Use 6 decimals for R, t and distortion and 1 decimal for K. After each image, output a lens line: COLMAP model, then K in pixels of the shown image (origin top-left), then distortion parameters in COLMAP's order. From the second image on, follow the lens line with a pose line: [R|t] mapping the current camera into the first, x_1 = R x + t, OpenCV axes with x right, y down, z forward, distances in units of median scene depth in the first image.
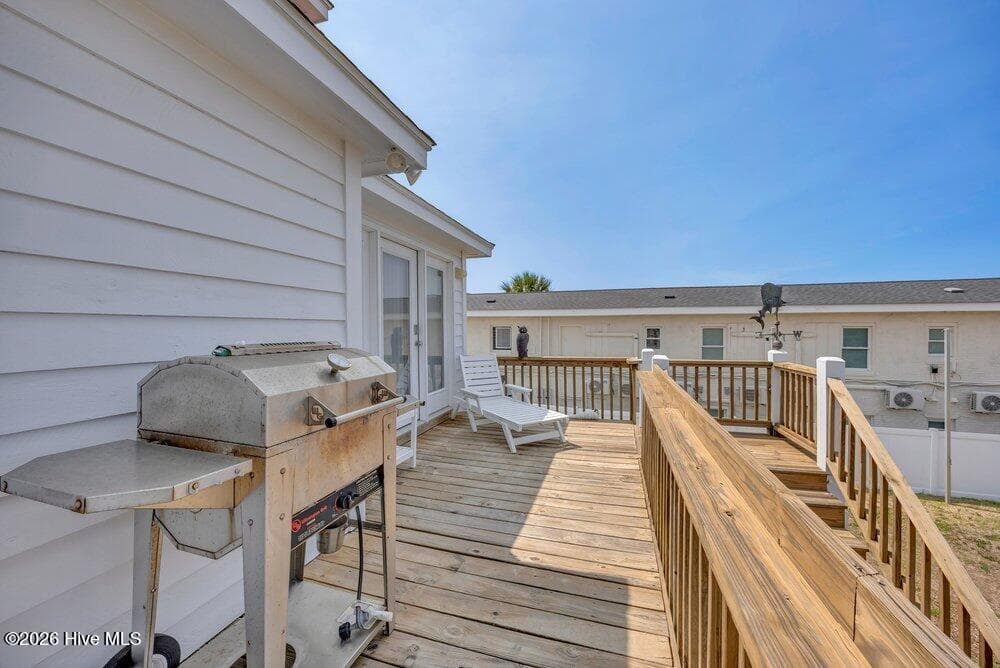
lens RADIAL K [[392.7, 0, 500.0], [0, 392.7, 334.0], [0, 0, 1]] dist [0.002336, 0.000167]
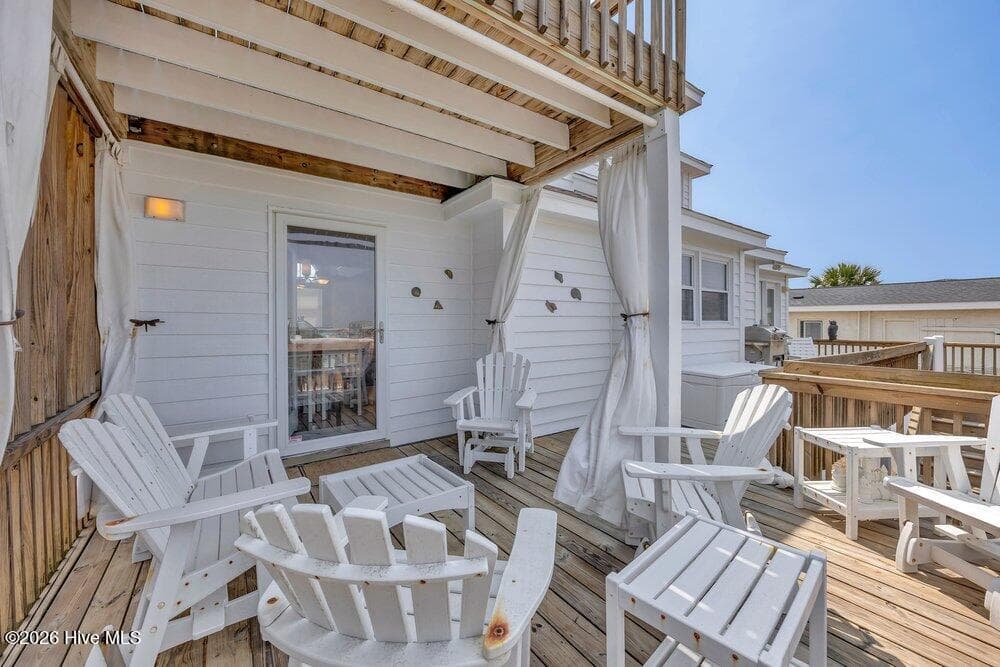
lens RADIAL K [[392.7, 0, 500.0], [0, 392.7, 333.5], [0, 0, 1]] dist [0.002336, 0.000167]
pose [[0.793873, 0.019641, -0.607766, -0.016579], [-0.012053, 0.999790, 0.016567, 0.007874], [0.607964, -0.005827, 0.793943, -0.398344]]
